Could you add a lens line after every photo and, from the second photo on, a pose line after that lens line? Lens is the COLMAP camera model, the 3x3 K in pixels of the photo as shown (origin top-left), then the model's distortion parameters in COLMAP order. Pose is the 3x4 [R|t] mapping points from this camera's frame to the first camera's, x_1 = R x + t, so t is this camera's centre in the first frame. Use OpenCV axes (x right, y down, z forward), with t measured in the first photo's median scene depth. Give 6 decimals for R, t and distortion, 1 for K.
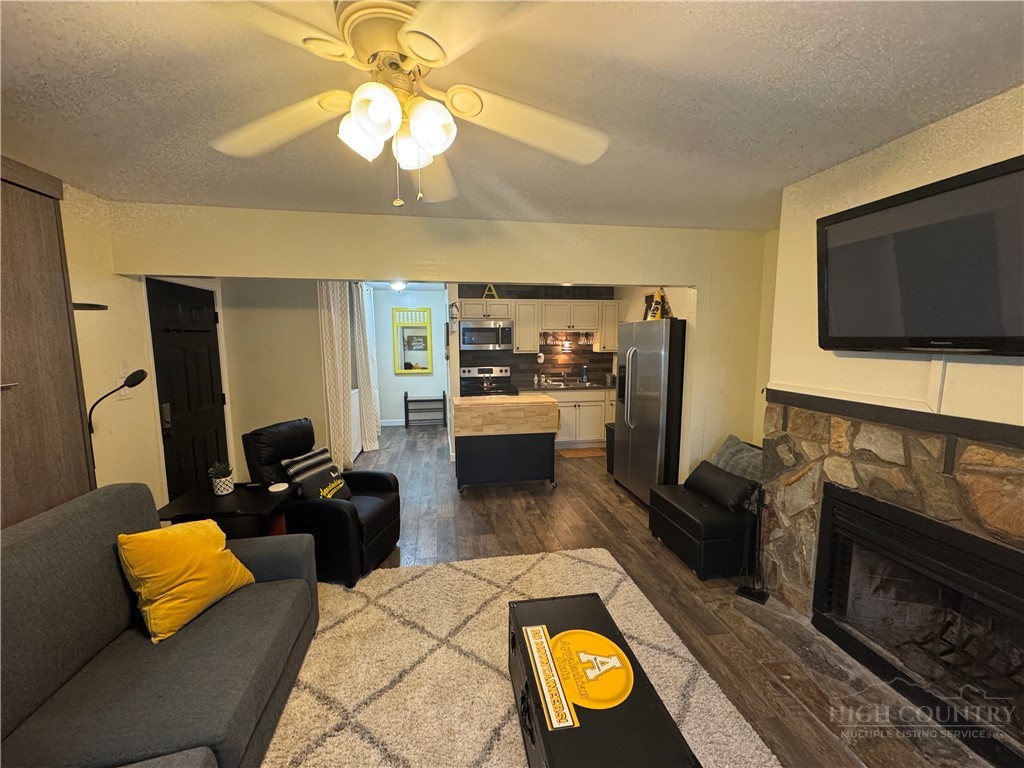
lens RADIAL K [[406.4, 0, 510.2], [0, 406.4, 383.9], [0, 0, 1]] dist [-0.000964, 0.001273]
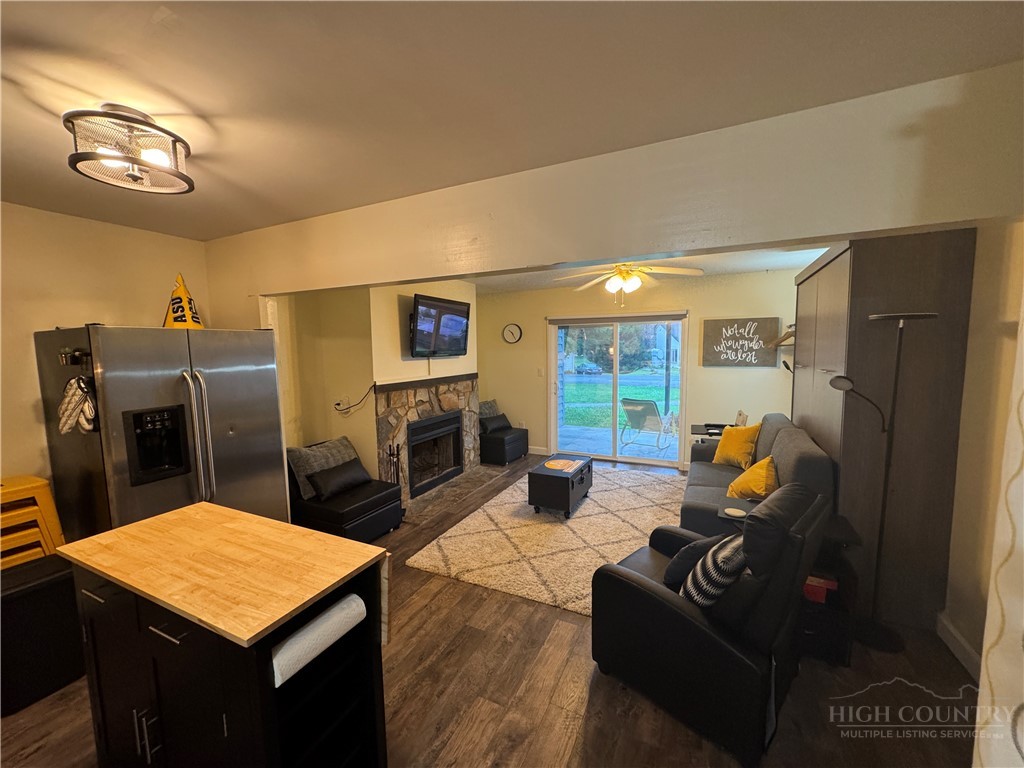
lens RADIAL K [[406.4, 0, 510.7], [0, 406.4, 386.1], [0, 0, 1]] dist [-0.000964, 0.001273]
pose [[-0.809599, -0.041441, 0.585518, -0.595873], [0.081302, 0.979973, 0.181777, -0.197708], [-0.581325, 0.194770, -0.790016, 1.703196]]
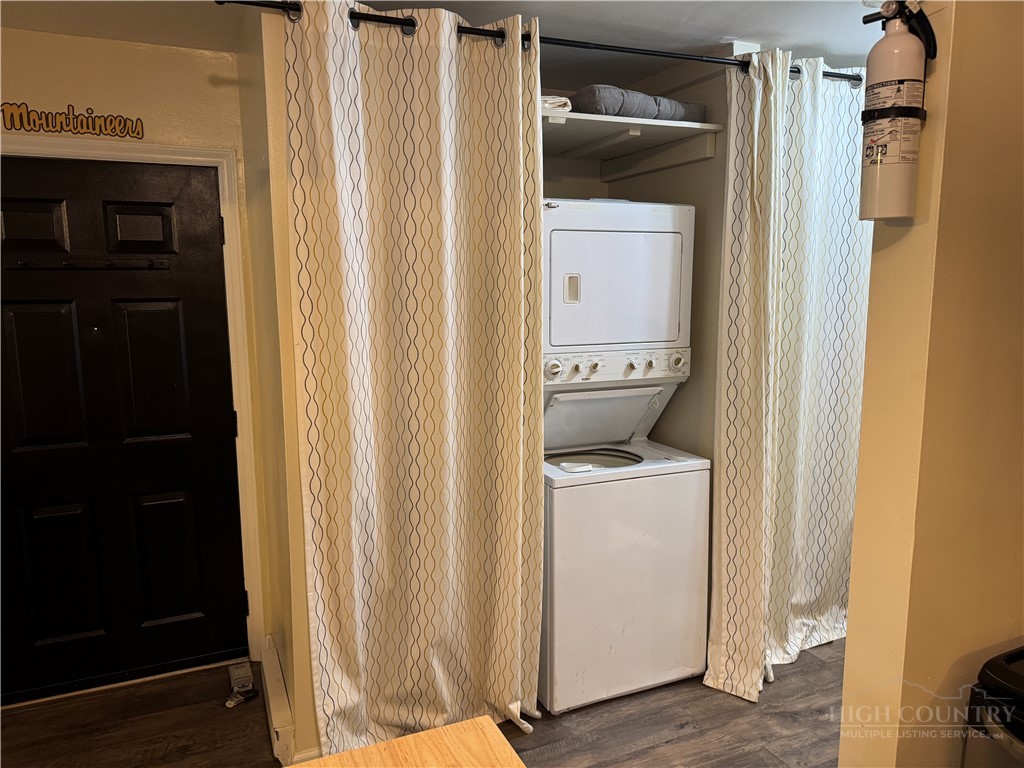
lens RADIAL K [[712.4, 0, 521.3], [0, 712.4, 387.3], [0, 0, 1]] dist [0.075967, -0.085003]
pose [[0.248259, 0.135903, -0.959113, 0.121411], [-0.107233, 0.987880, 0.112223, -0.161076], [0.962740, 0.074988, 0.259824, 1.507376]]
